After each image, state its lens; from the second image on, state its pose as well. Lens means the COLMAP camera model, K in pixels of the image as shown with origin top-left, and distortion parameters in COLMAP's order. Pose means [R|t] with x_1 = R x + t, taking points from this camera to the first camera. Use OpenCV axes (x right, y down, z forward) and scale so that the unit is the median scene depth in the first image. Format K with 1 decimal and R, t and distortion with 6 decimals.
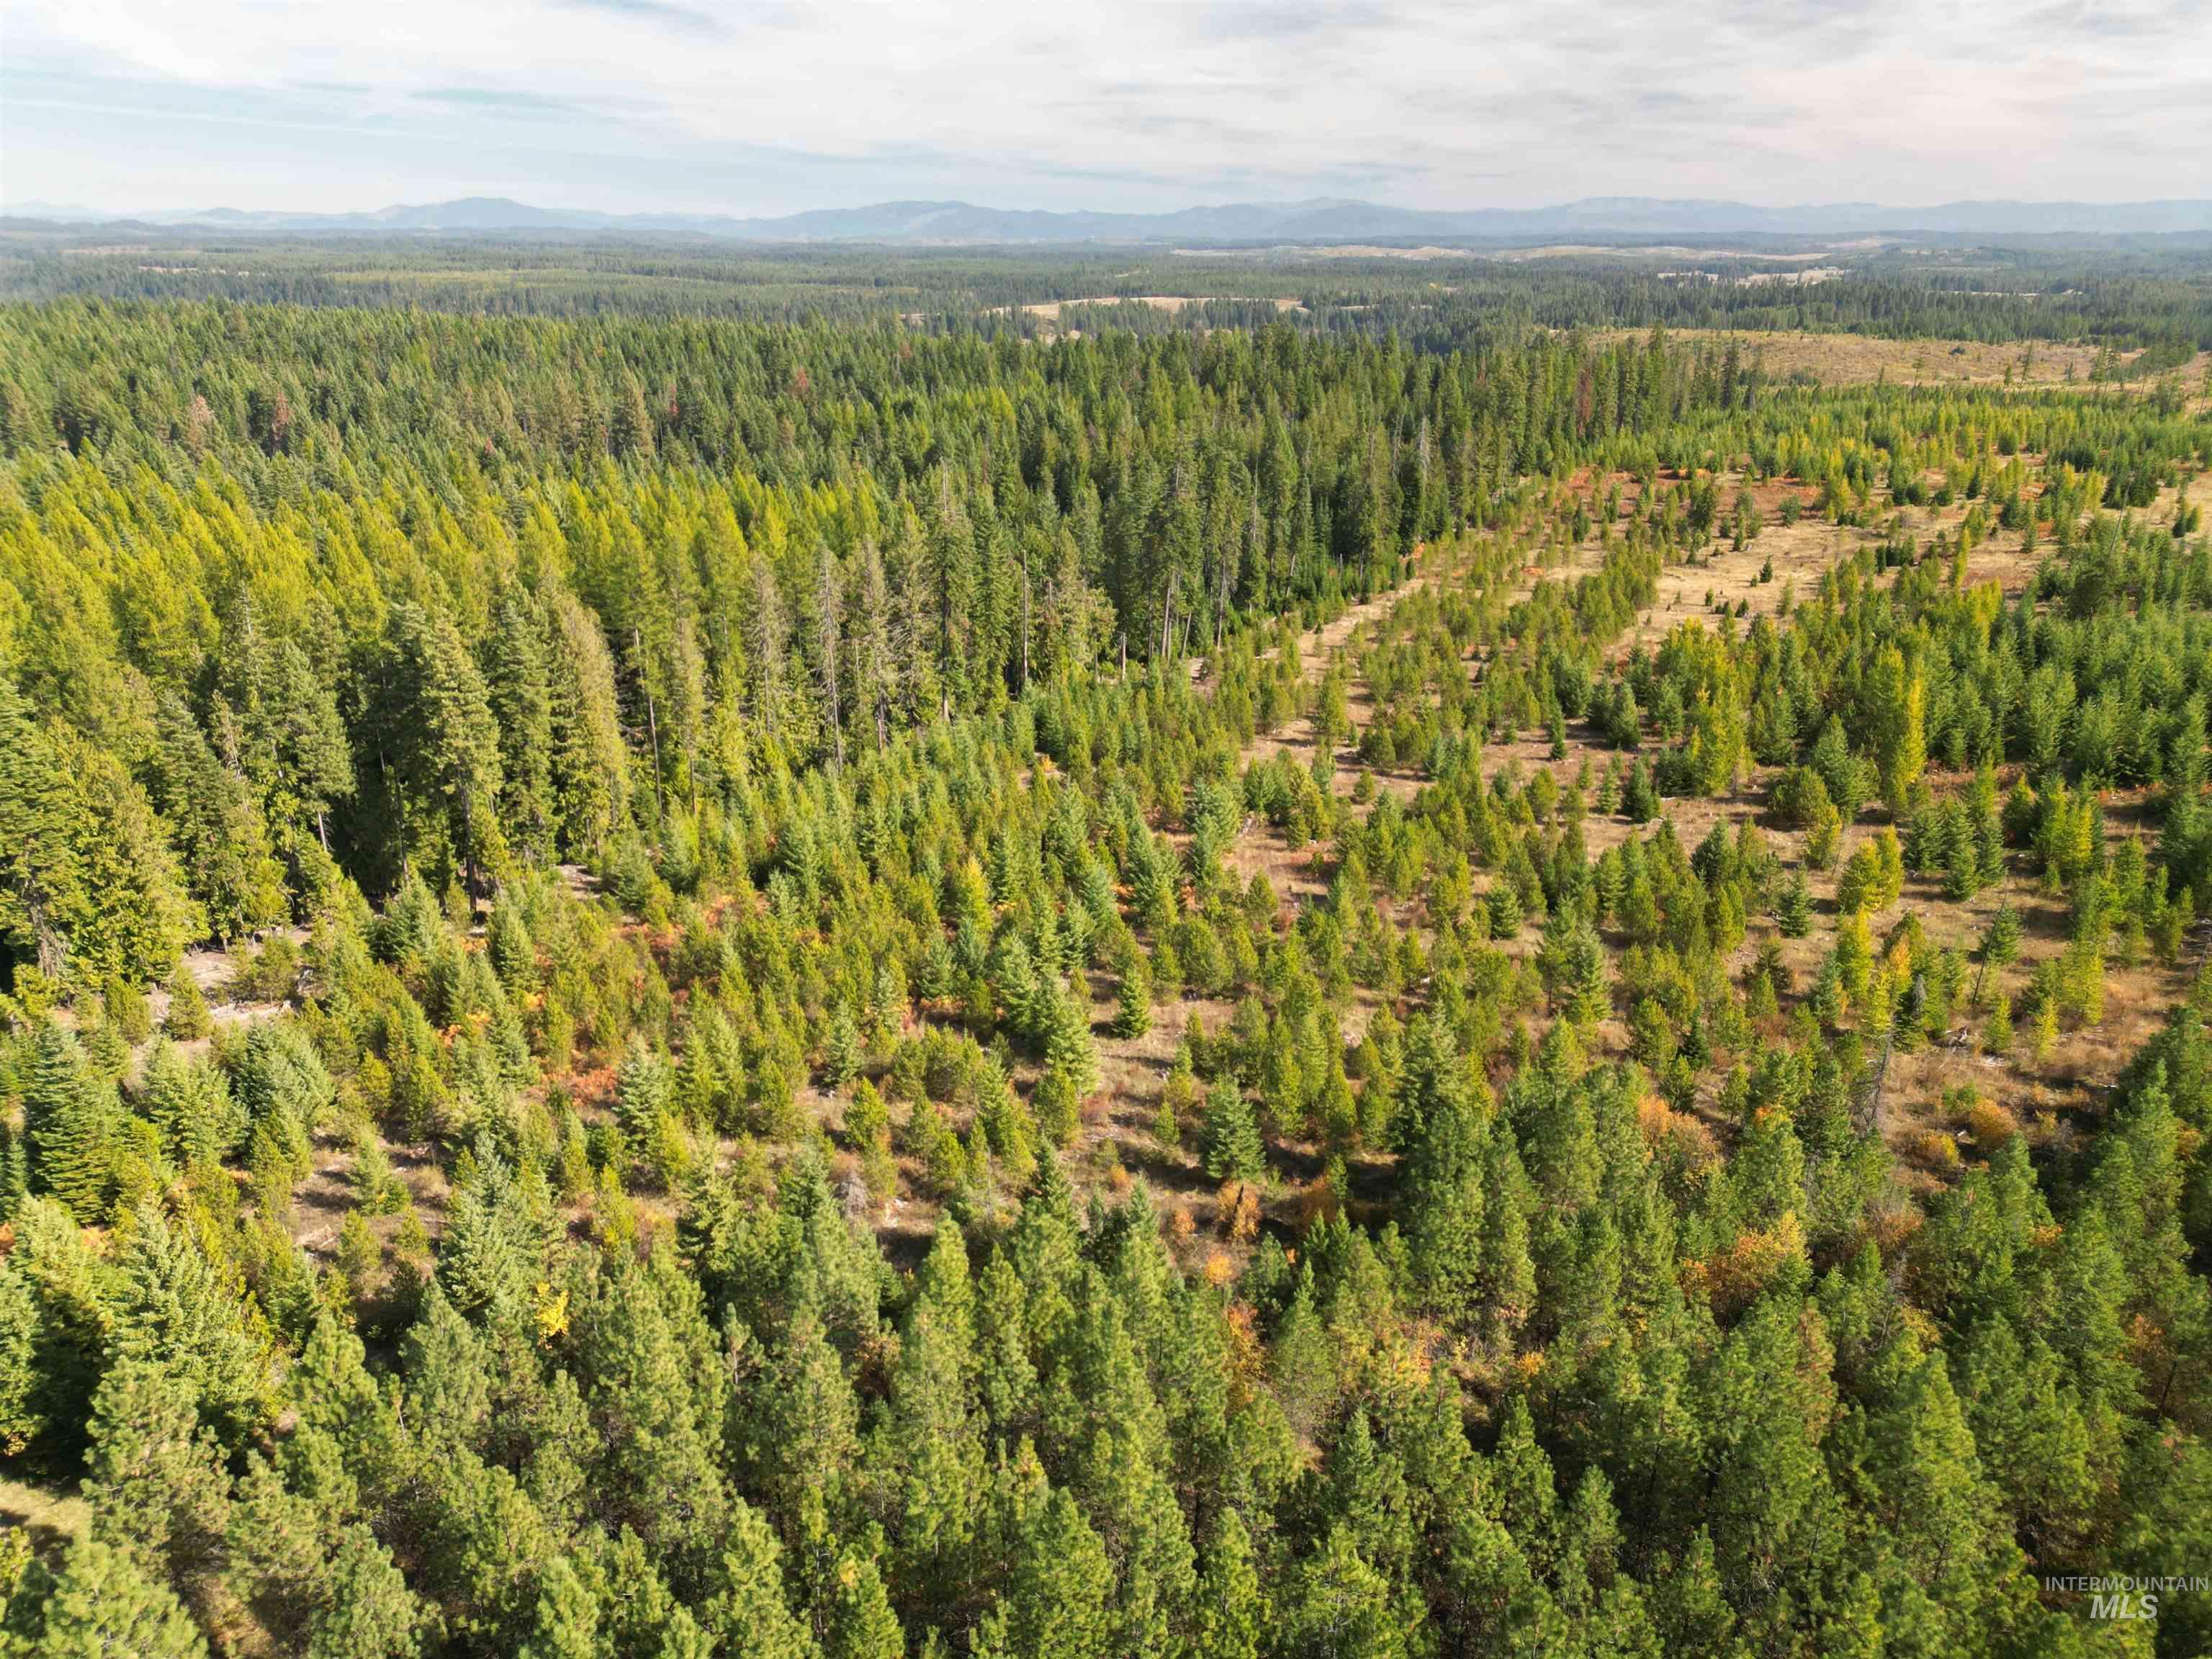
lens RADIAL K [[1560.9, 0, 1099.0], [0, 1560.9, 831.9], [0, 0, 1]] dist [0.065724, -0.039090]
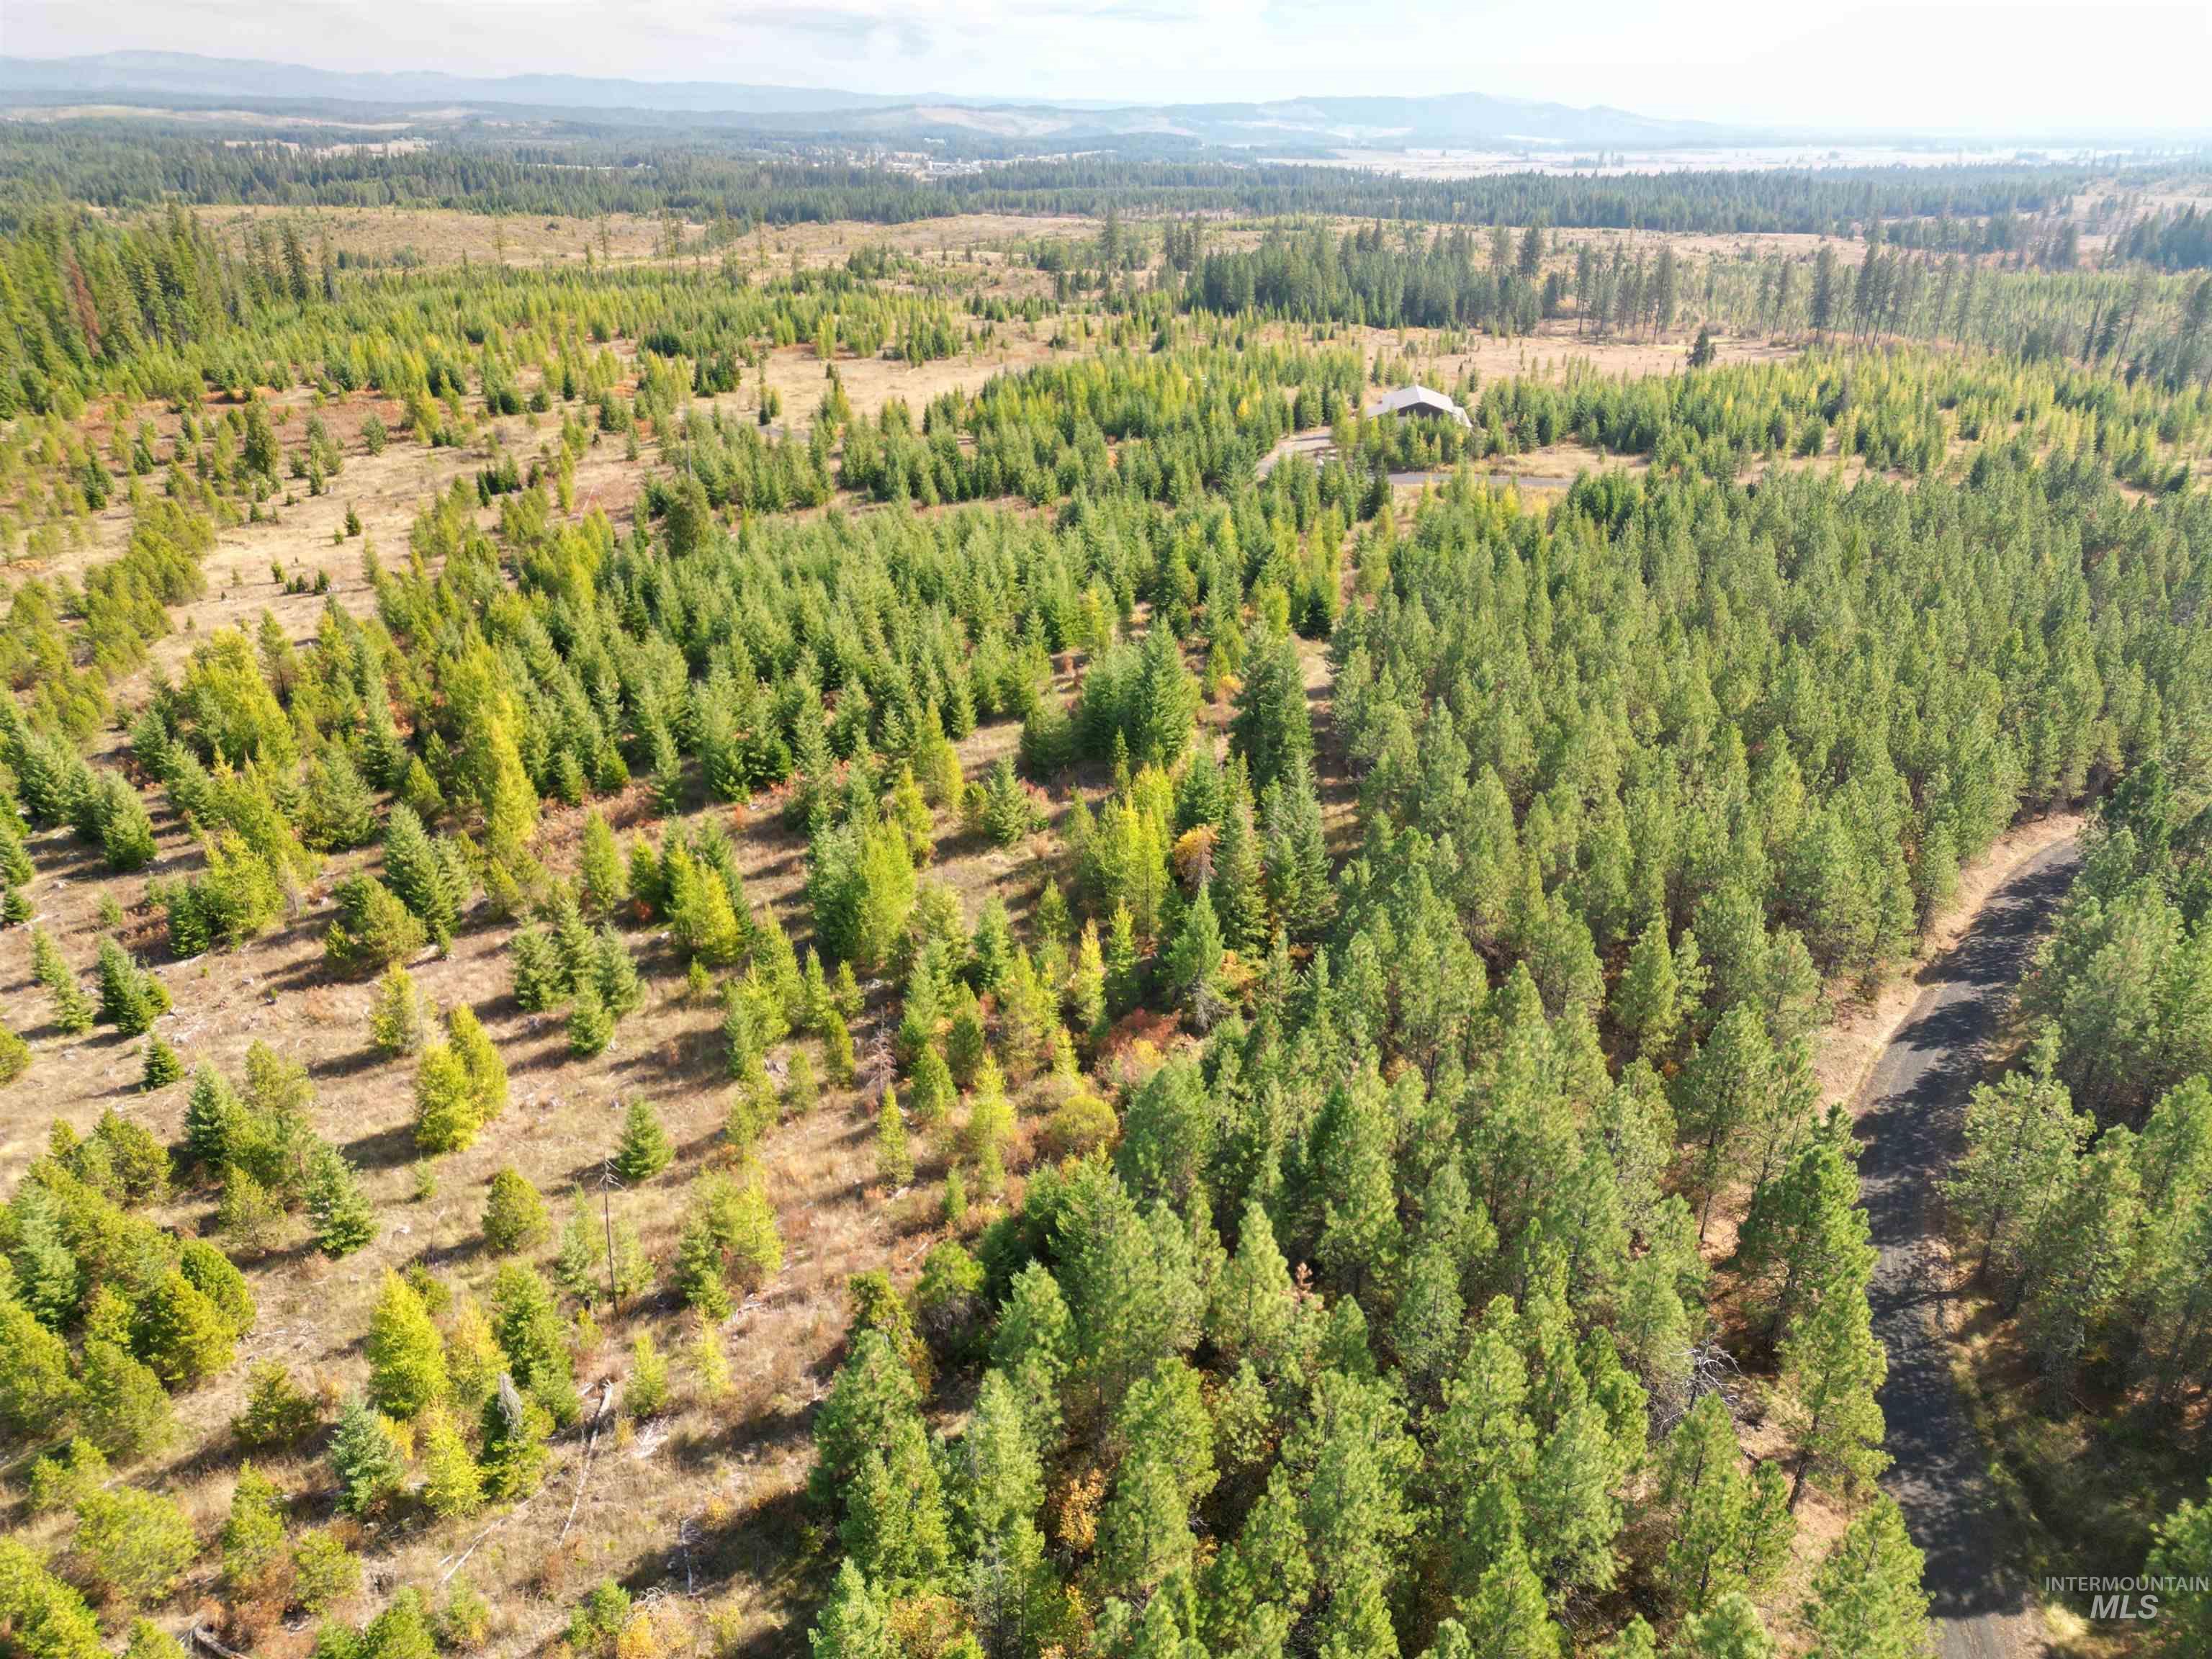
lens RADIAL K [[1560.9, 0, 1099.0], [0, 1560.9, 831.9], [0, 0, 1]] dist [0.065724, -0.039090]
pose [[0.711021, -0.286155, 0.642312, 0.112405], [0.240803, 0.957308, 0.159926, -0.044112], [-0.660654, 0.040960, 0.749572, 0.129356]]
